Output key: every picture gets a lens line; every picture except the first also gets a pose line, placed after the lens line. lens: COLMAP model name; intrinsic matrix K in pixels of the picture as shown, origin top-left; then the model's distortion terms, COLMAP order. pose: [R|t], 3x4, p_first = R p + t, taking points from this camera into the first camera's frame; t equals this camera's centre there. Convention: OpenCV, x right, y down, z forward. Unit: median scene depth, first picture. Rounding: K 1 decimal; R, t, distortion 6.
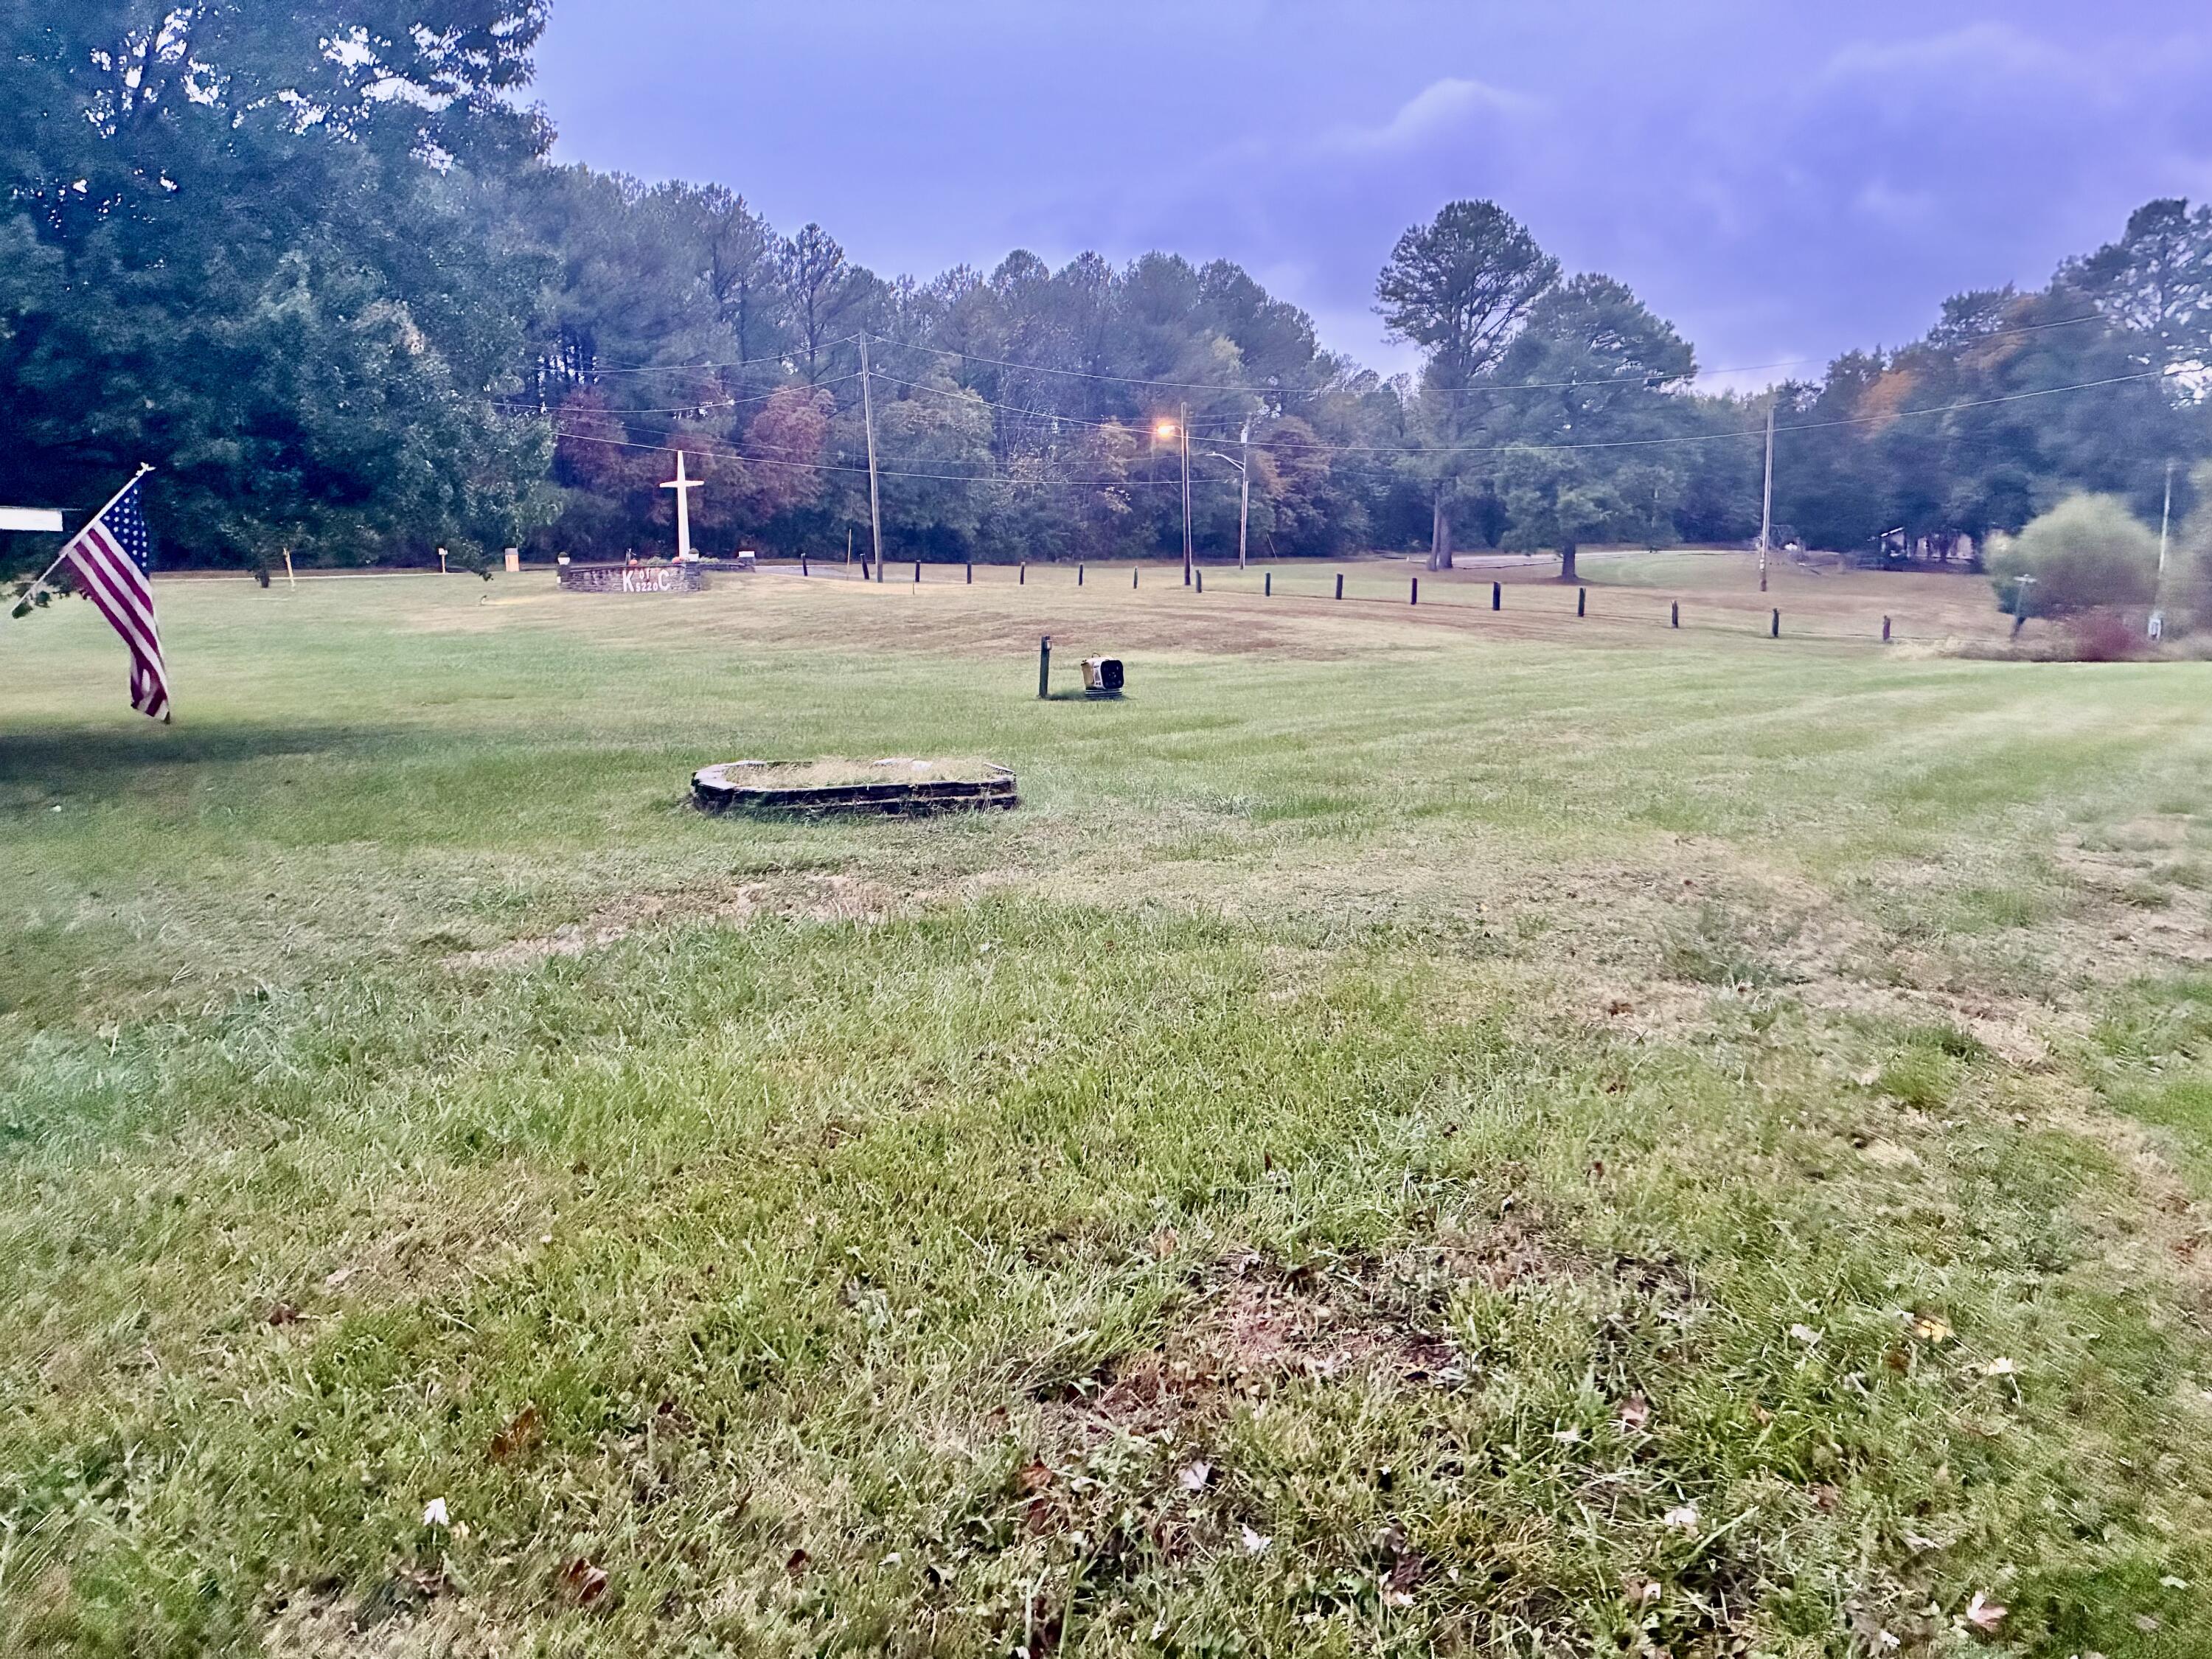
lens RADIAL K [[1685.7, 0, 1107.8], [0, 1685.7, 828.0], [0, 0, 1]] dist [0.027505, -0.015235]
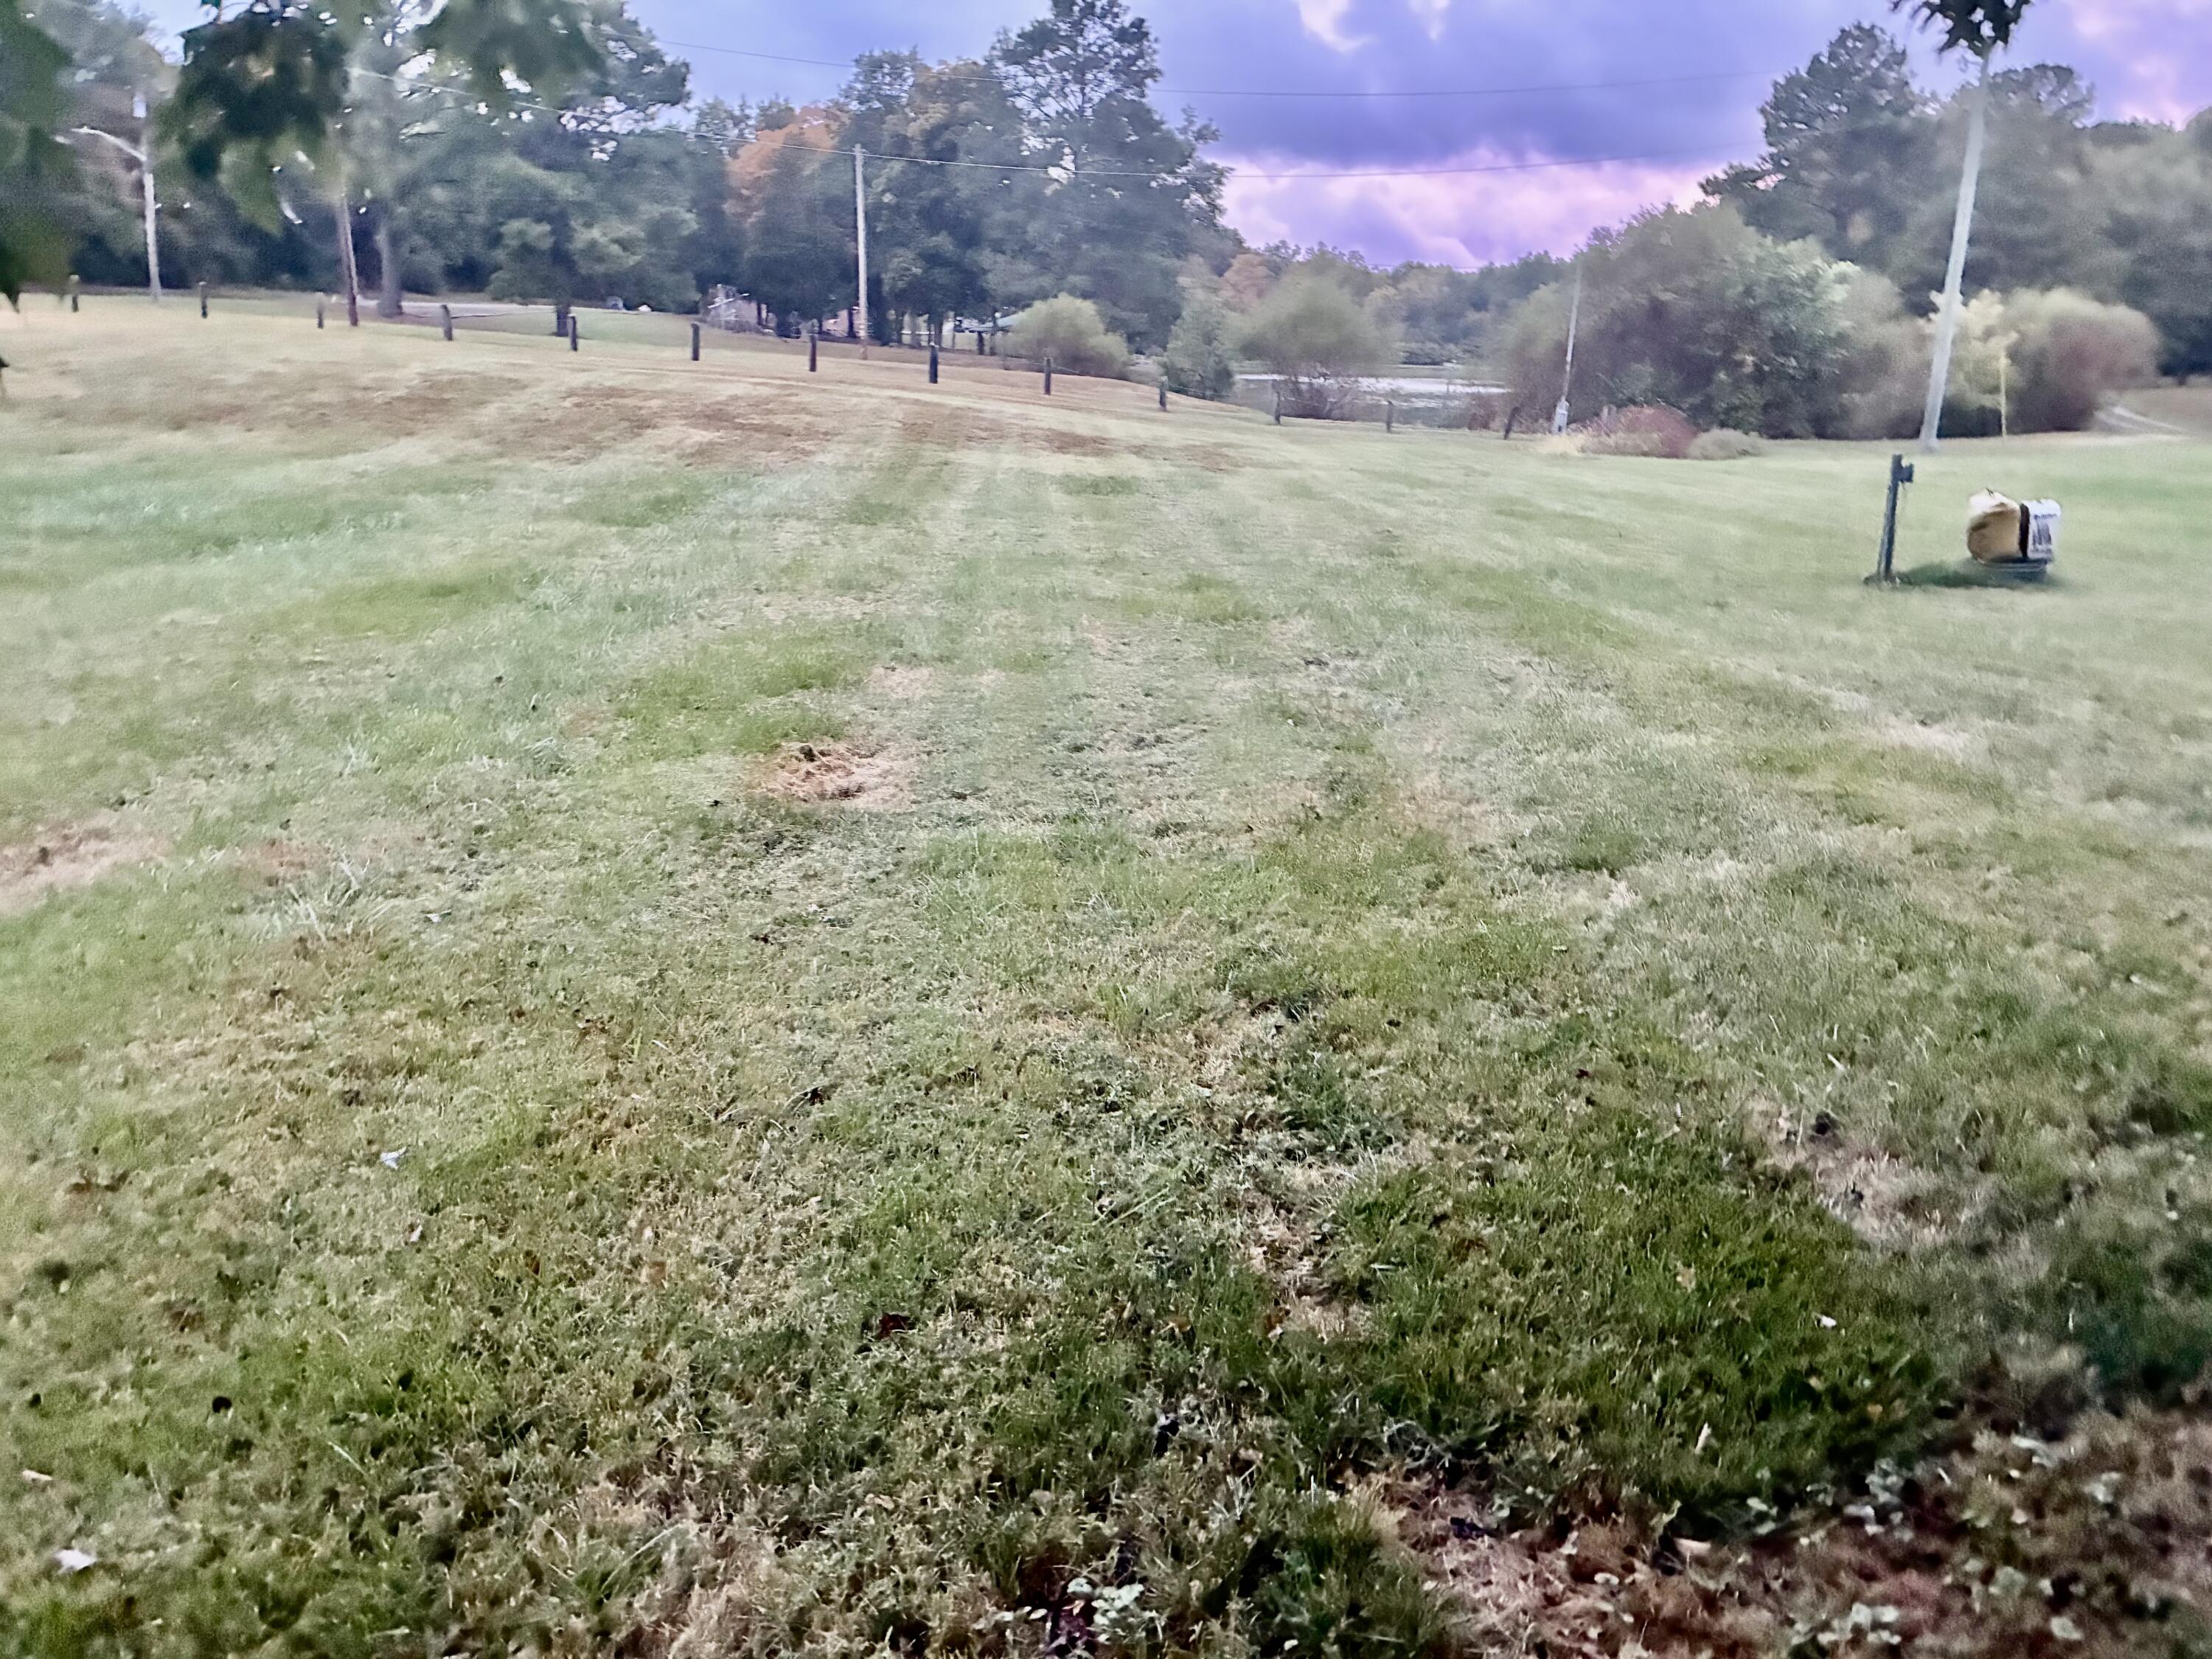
lens RADIAL K [[1685.7, 0, 1105.7], [0, 1685.7, 834.5], [0, 0, 1]] dist [0.027505, -0.015235]
pose [[0.703267, -0.163774, 0.691805, -0.162419], [0.067207, 0.984061, 0.164641, -0.028909], [-0.707742, -0.069293, 0.703065, 0.227979]]
